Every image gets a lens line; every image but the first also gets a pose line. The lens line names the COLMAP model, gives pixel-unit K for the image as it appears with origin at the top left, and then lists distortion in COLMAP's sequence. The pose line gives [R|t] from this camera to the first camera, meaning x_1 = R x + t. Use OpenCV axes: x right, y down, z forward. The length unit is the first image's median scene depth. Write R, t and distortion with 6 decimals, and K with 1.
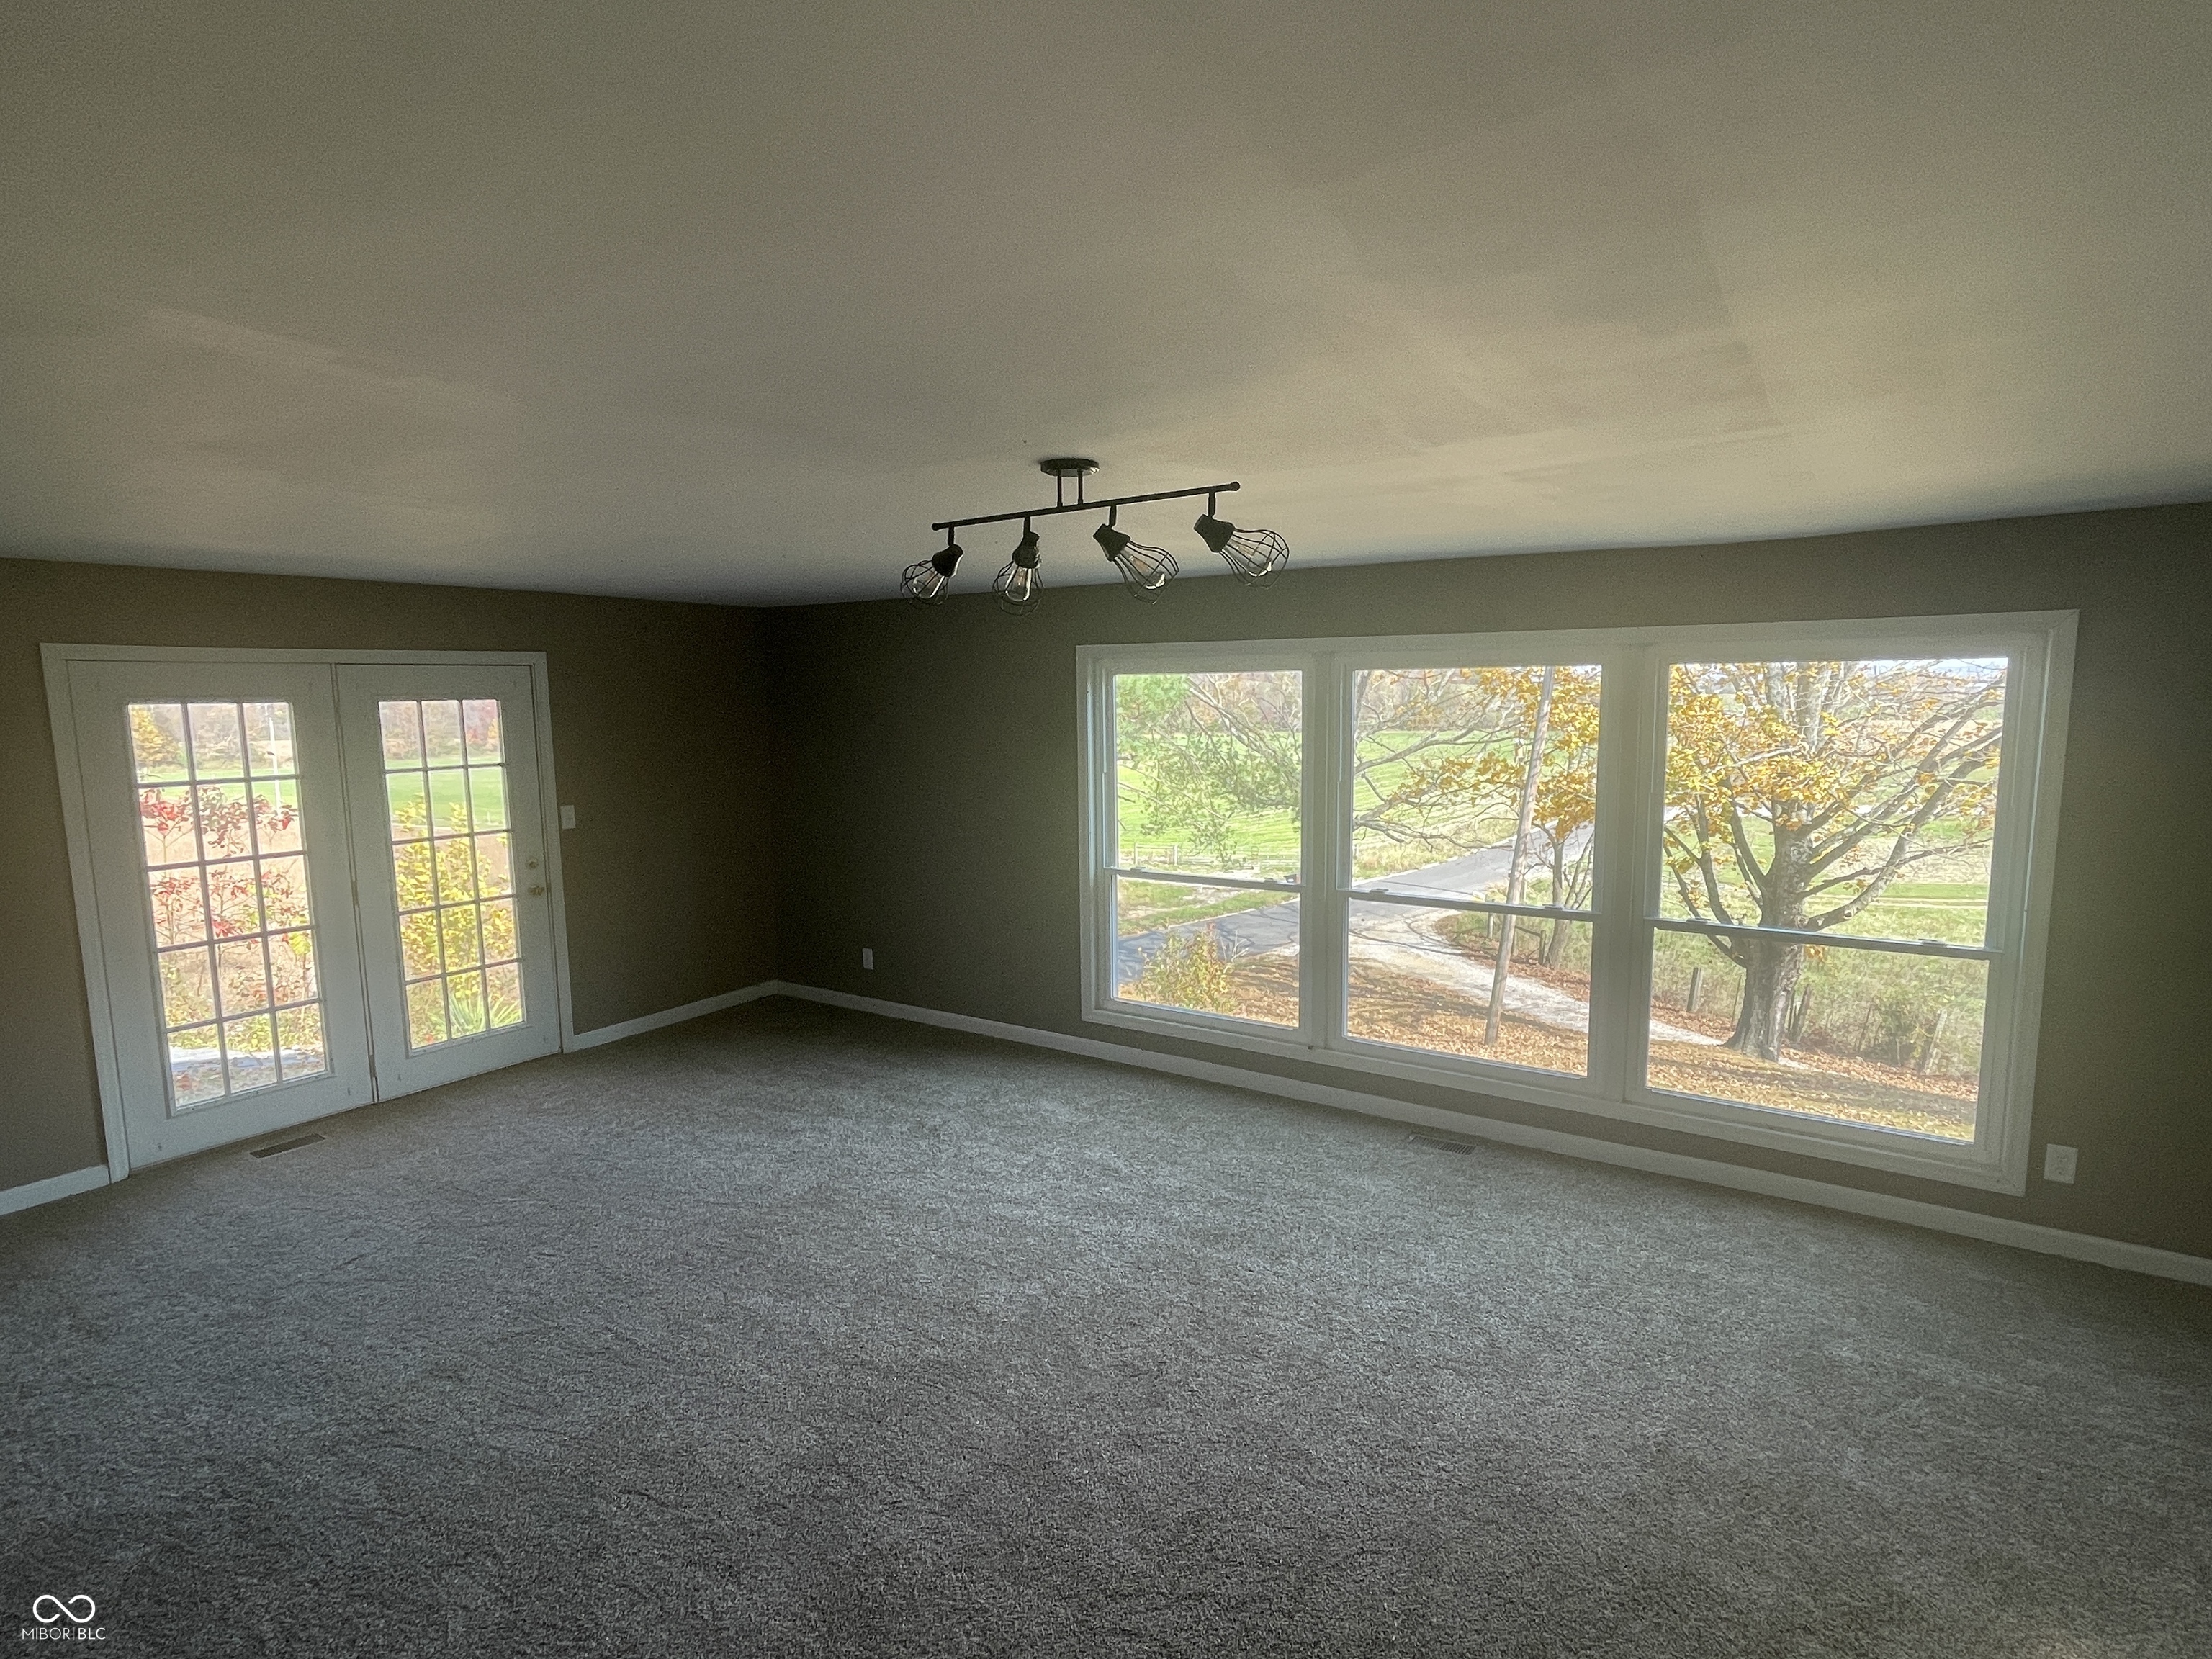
lens RADIAL K [[1147.4, 0, 1106.9], [0, 1147.4, 833.4], [0, 0, 1]] dist [-0.003391, 0.000808]
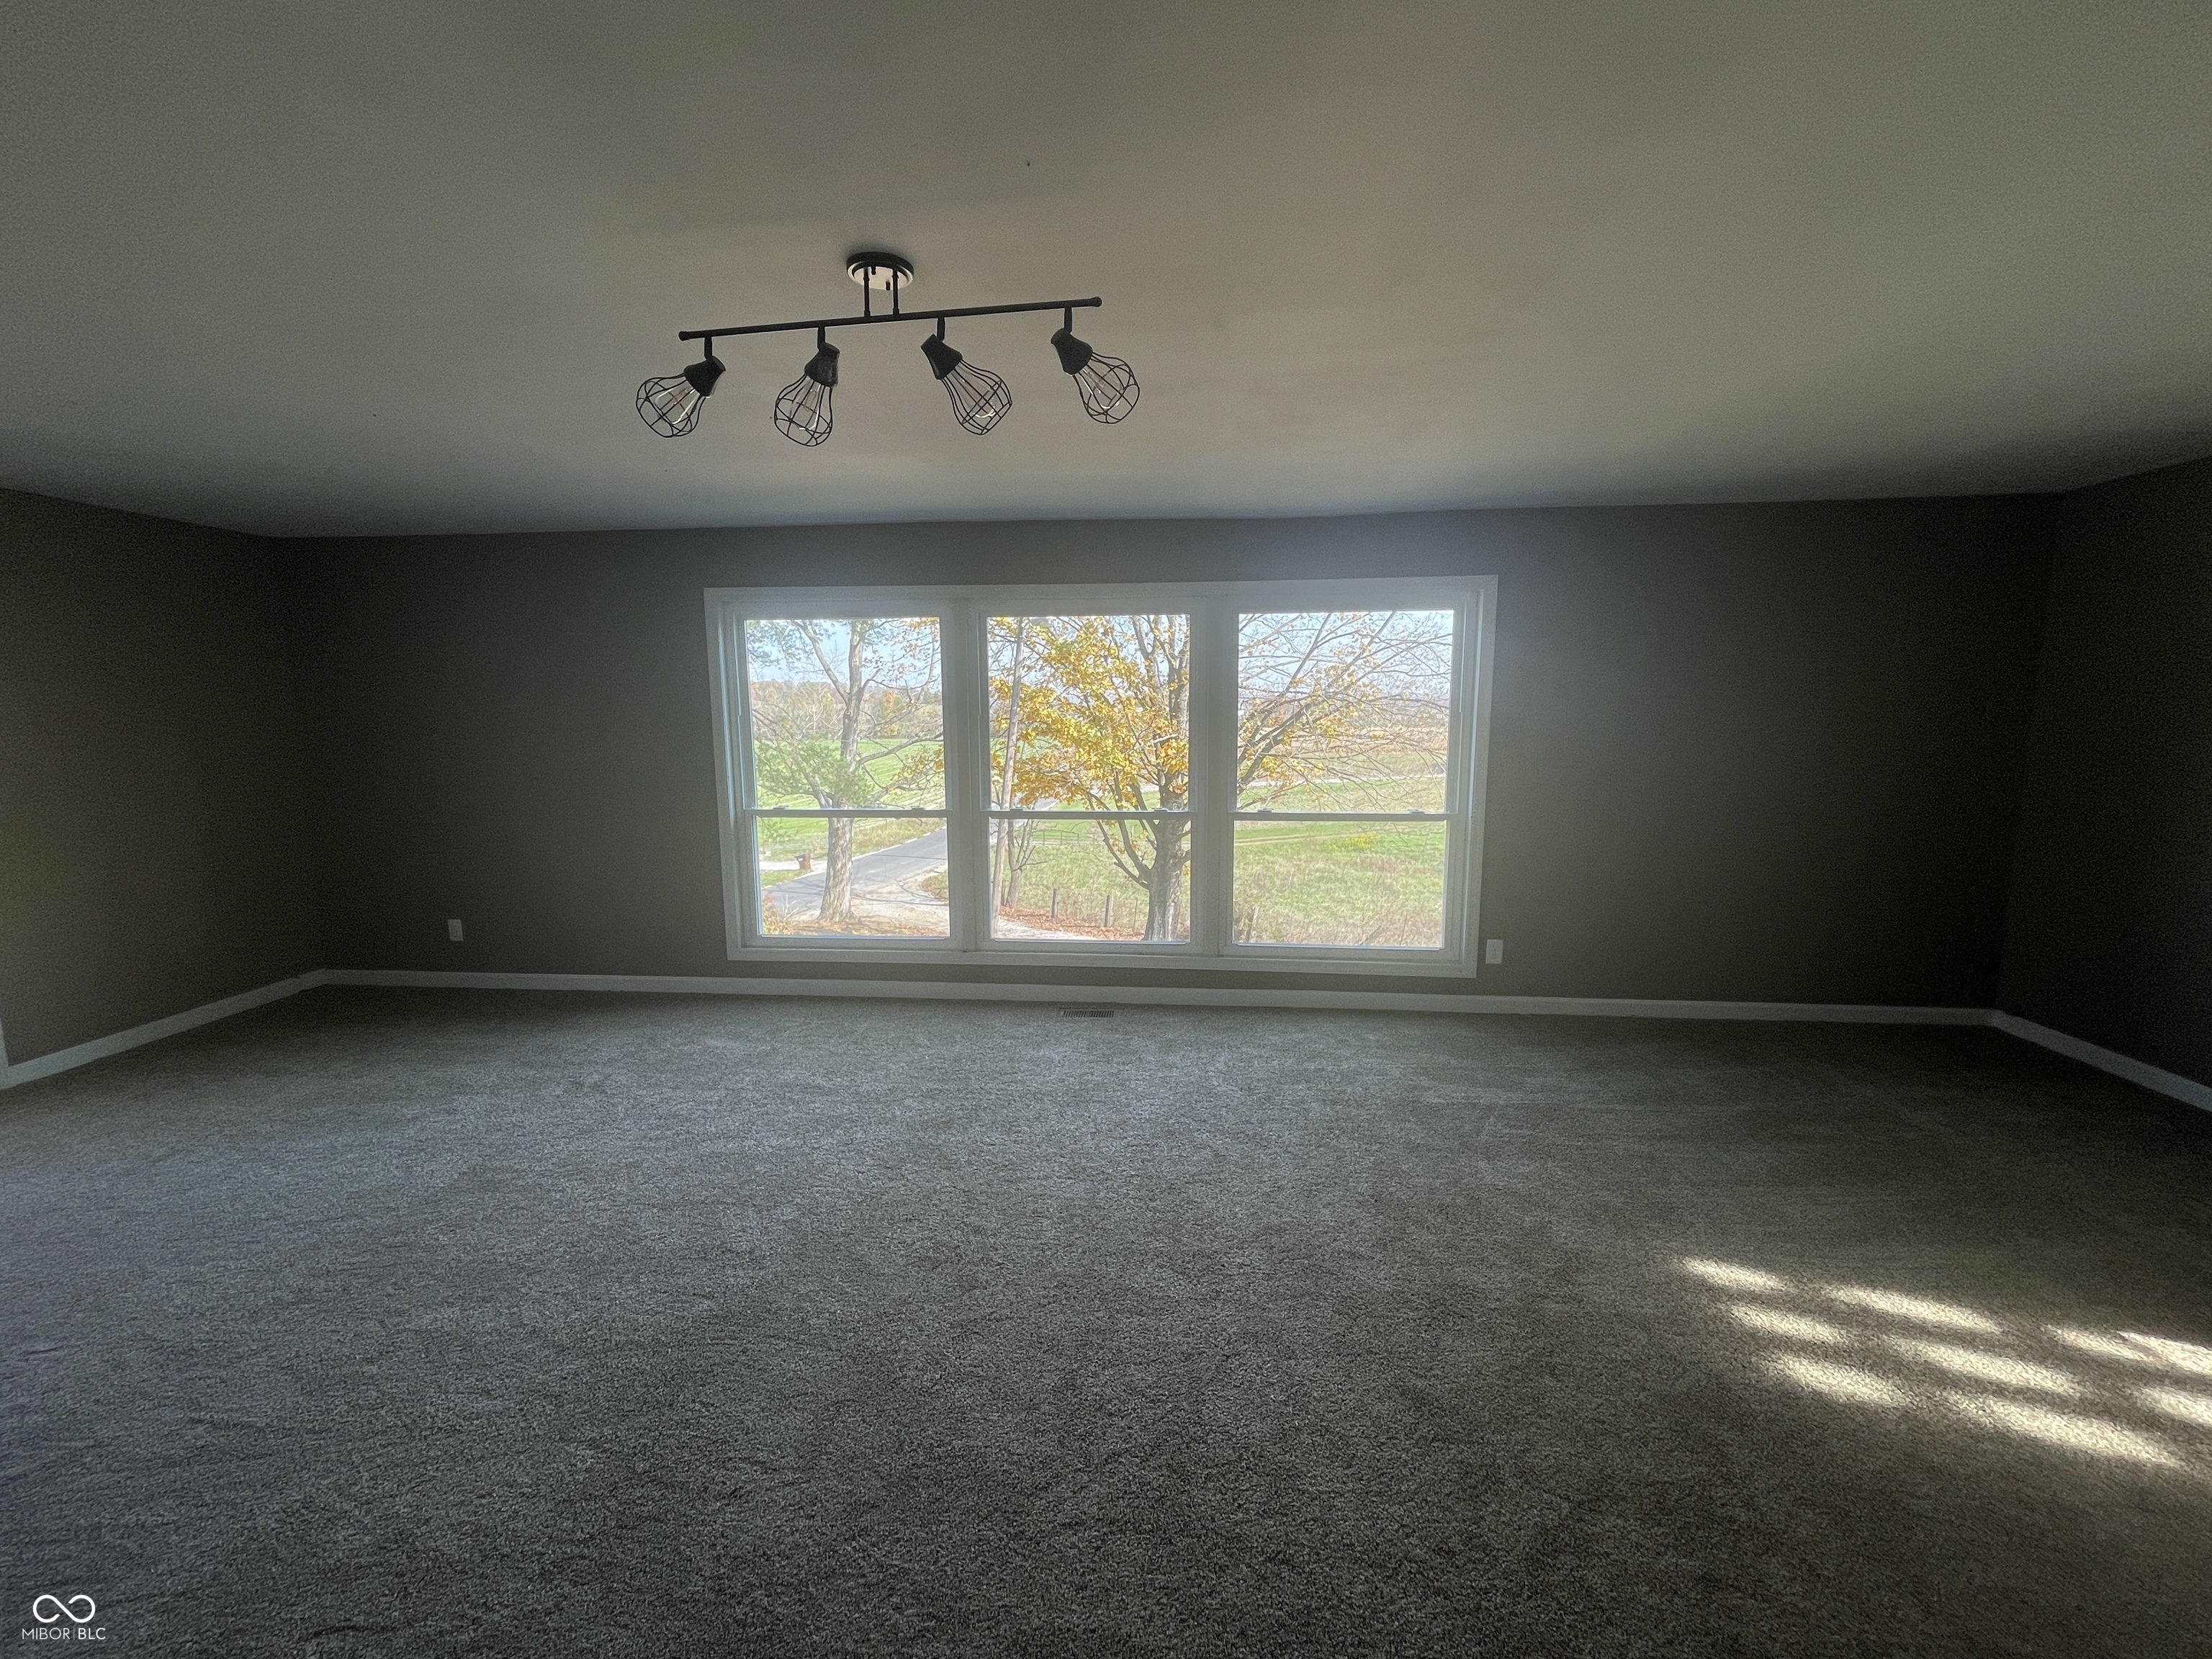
lens RADIAL K [[898.5, 0, 1101.9], [0, 898.5, 829.2], [0, 0, 1]] dist [-0.001561, -0.000128]
pose [[0.877388, -0.059709, 0.476052, -0.137749], [0.055596, 0.998195, 0.022734, 0.061712], [-0.476550, 0.006520, 0.879123, 0.176740]]
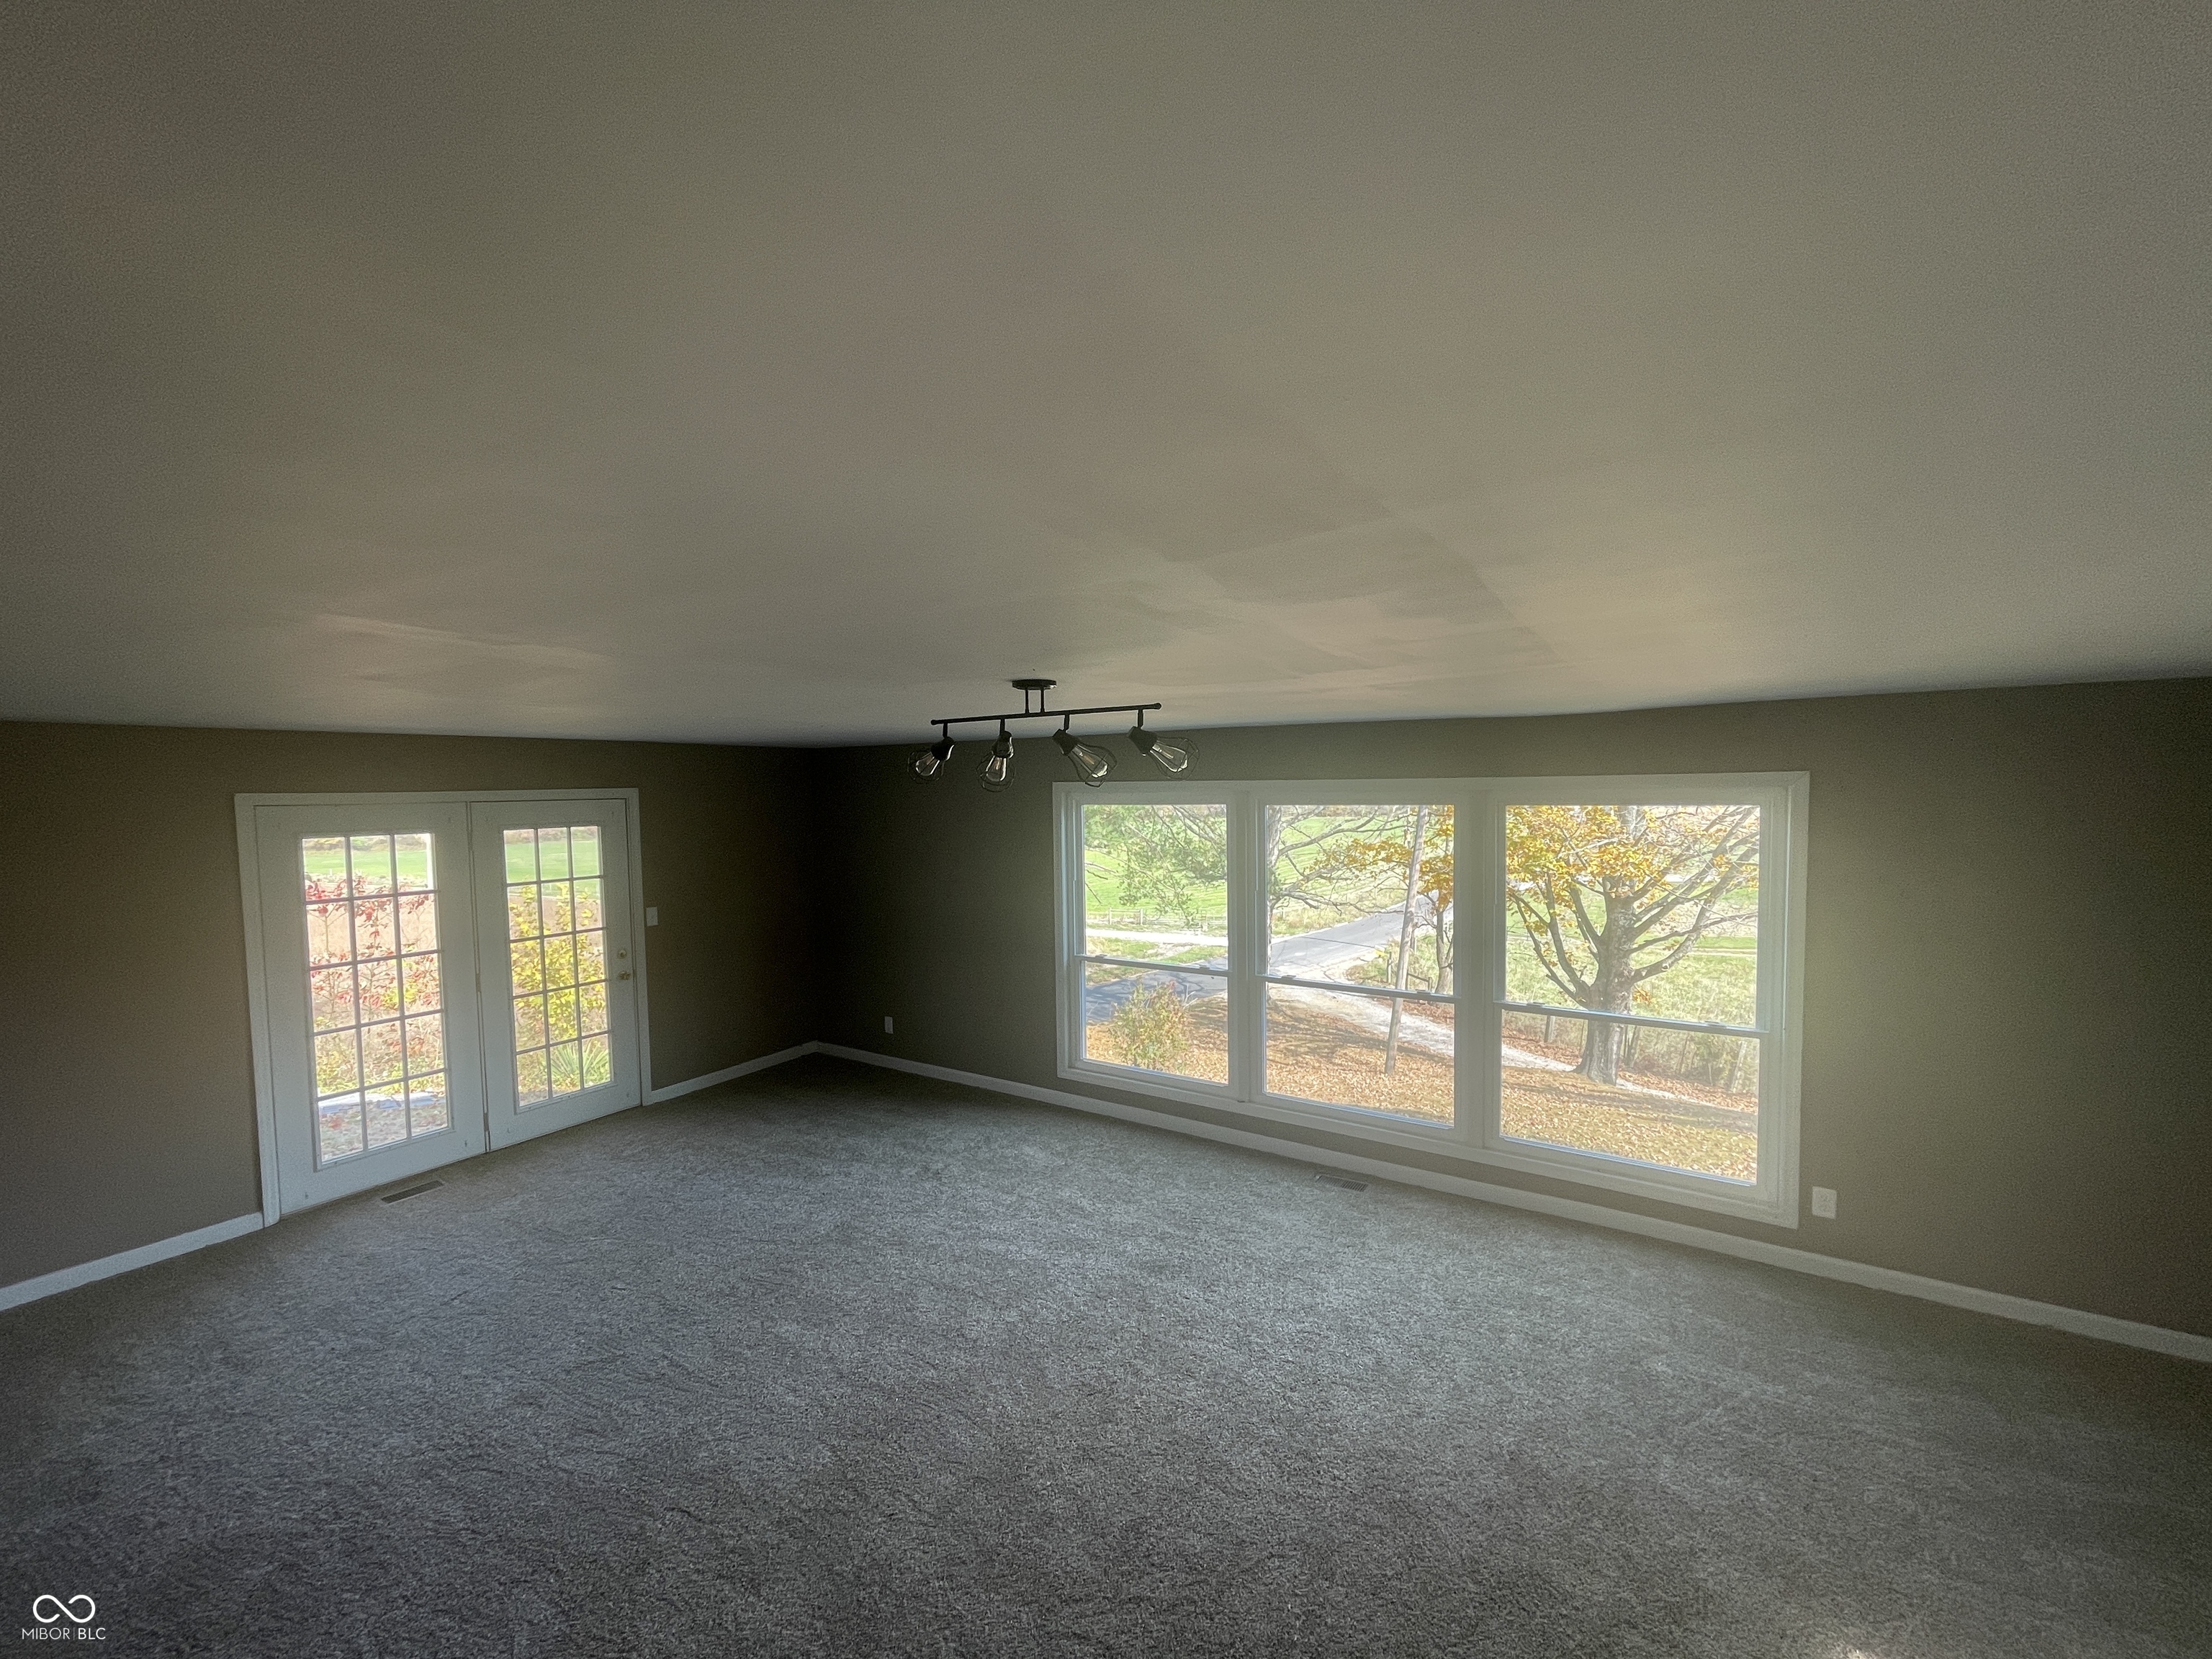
lens RADIAL K [[899.8, 0, 1102.0], [0, 899.8, 832.9], [0, 0, 1]] dist [-0.001335, 0.000189]
pose [[0.999865, -0.003327, 0.016092, 0.015966], [0.004493, 0.997323, -0.072988, -0.042731], [-0.015806, 0.073050, 0.997203, -0.008193]]
